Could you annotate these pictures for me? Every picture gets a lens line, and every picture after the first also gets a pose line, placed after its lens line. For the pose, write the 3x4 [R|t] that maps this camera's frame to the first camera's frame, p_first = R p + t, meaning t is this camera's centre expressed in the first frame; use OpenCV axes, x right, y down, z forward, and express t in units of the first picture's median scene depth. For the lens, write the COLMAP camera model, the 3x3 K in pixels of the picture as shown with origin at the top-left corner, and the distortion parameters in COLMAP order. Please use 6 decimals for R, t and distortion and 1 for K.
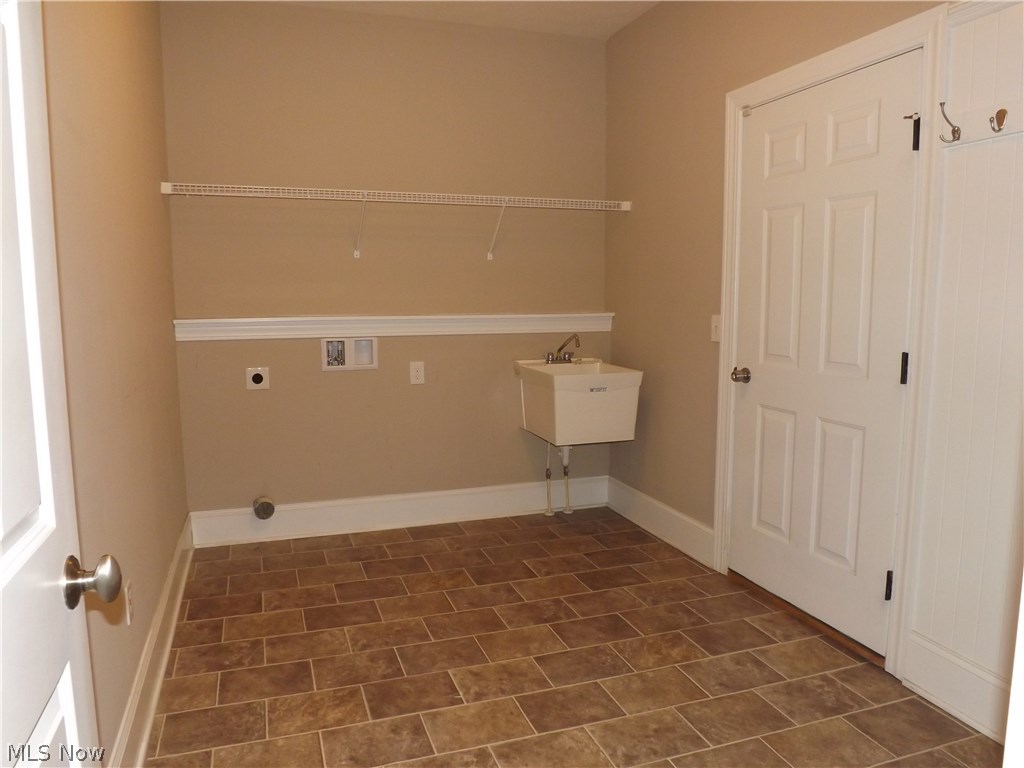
lens RADIAL K [[732.2, 0, 511.3], [0, 732.2, 382.5], [0, 0, 1]] dist [-0.055580, 0.013820]
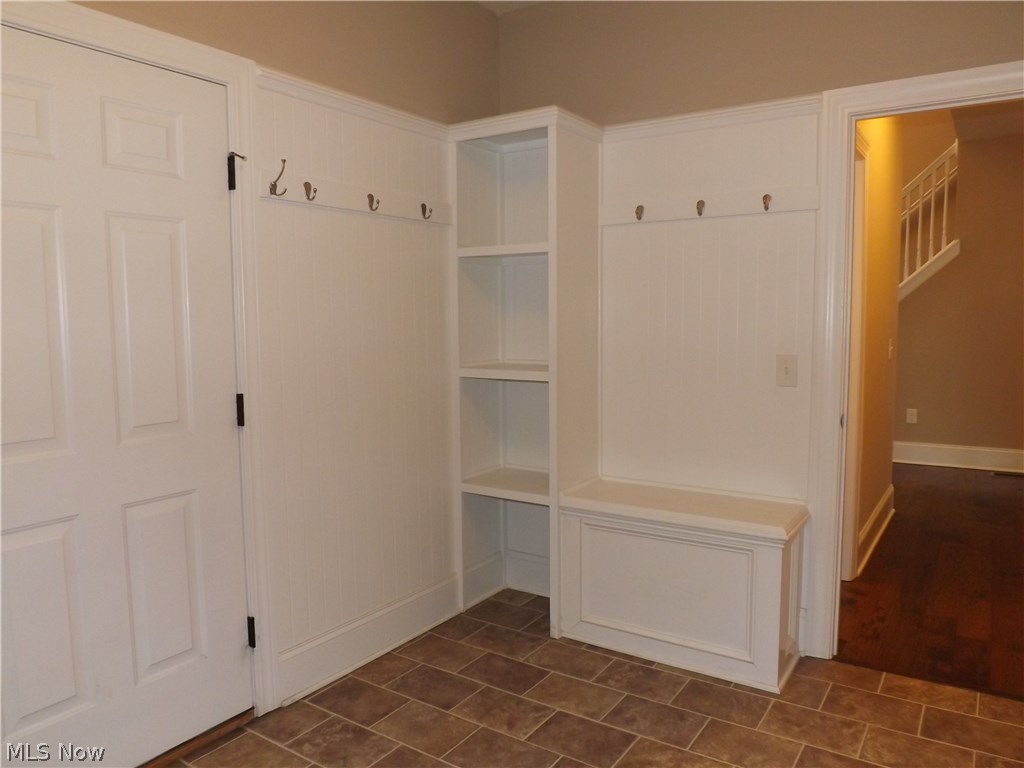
lens RADIAL K [[732.2, 0, 513.0], [0, 732.2, 386.3], [0, 0, 1]] dist [-0.055580, 0.013820]
pose [[-0.601555, -0.062016, 0.796420, -0.596050], [0.113151, 0.980315, 0.161801, -0.213329], [-0.790777, 0.187448, -0.582696, 1.677974]]
